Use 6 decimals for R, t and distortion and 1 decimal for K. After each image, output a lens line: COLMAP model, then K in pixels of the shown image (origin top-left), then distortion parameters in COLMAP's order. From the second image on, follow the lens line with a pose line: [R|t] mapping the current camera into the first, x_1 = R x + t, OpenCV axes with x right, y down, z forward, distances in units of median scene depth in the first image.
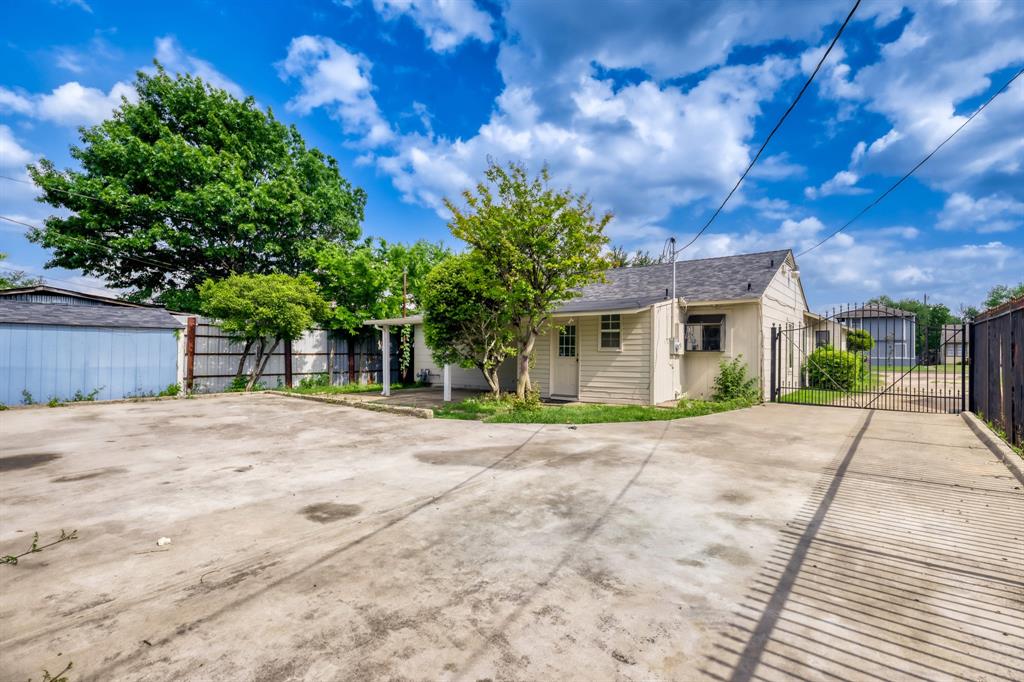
lens RADIAL K [[460.9, 0, 520.9], [0, 460.9, 344.1], [0, 0, 1]] dist [0.000266, 0.000189]
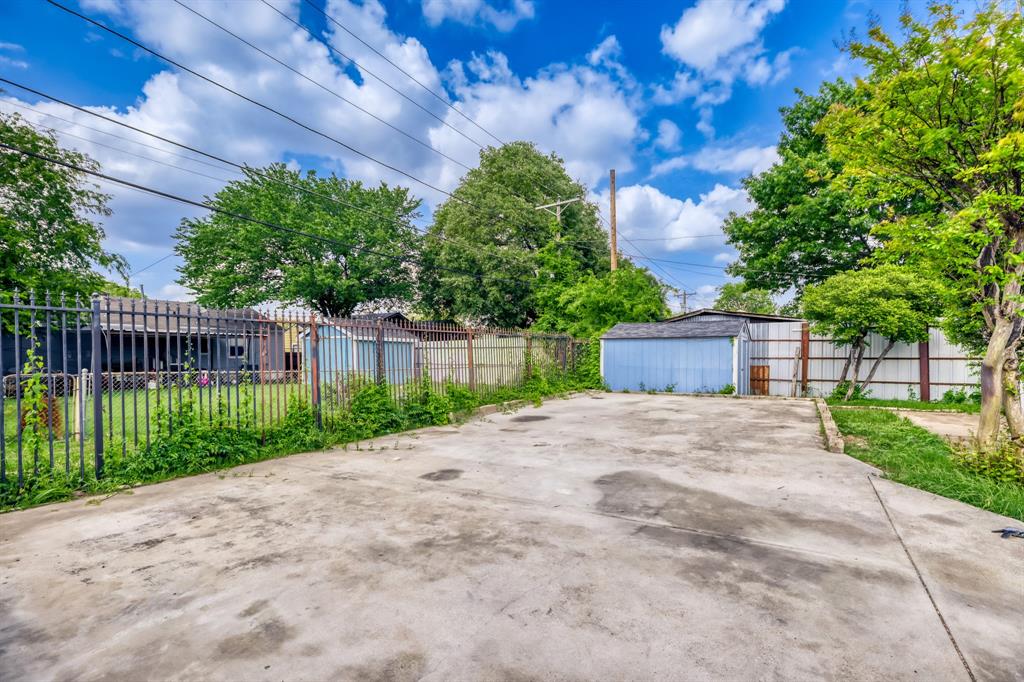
lens RADIAL K [[458.4, 0, 521.6], [0, 458.4, 338.4], [0, 0, 1]] dist [0.000127, 0.000064]
pose [[0.162435, -0.038916, -0.985952, 0.964891], [0.018500, 0.999166, -0.036390, 0.015336], [0.986546, -0.012329, 0.163020, 1.007927]]
